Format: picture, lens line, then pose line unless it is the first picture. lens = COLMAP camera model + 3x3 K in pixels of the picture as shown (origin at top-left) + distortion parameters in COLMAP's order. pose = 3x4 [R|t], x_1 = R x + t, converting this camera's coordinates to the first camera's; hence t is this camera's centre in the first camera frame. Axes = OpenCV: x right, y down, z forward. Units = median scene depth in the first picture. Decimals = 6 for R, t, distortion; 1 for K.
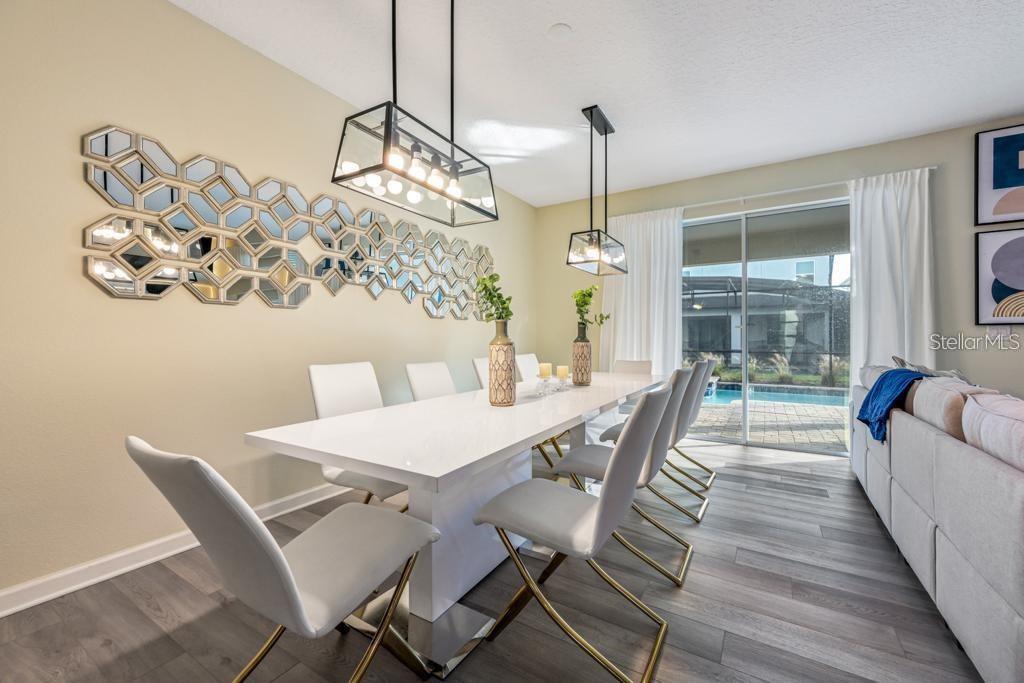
lens RADIAL K [[408.3, 0, 512.0], [0, 408.3, 341.5], [0, 0, 1]] dist [-0.000227, -0.000030]
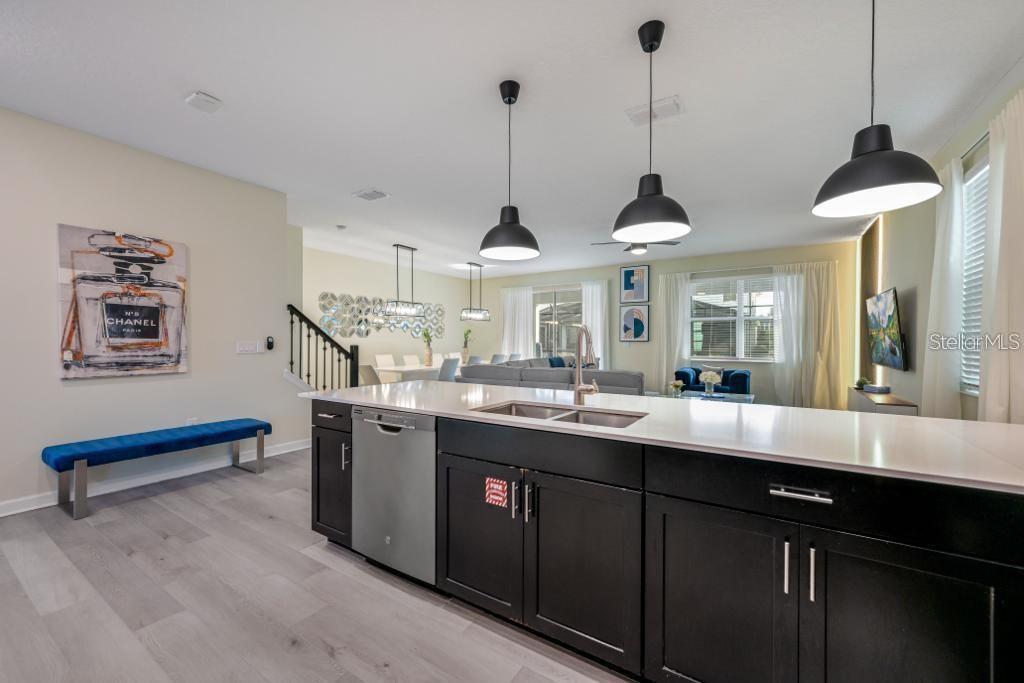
lens RADIAL K [[408.3, 0, 512.0], [0, 408.3, 341.5], [0, 0, 1]] dist [-0.000227, -0.000030]
pose [[0.999749, -0.002084, -0.022298, 0.515944], [0.001934, 0.999976, -0.006723, -0.022949], [0.022312, 0.006678, 0.999729, -1.677104]]
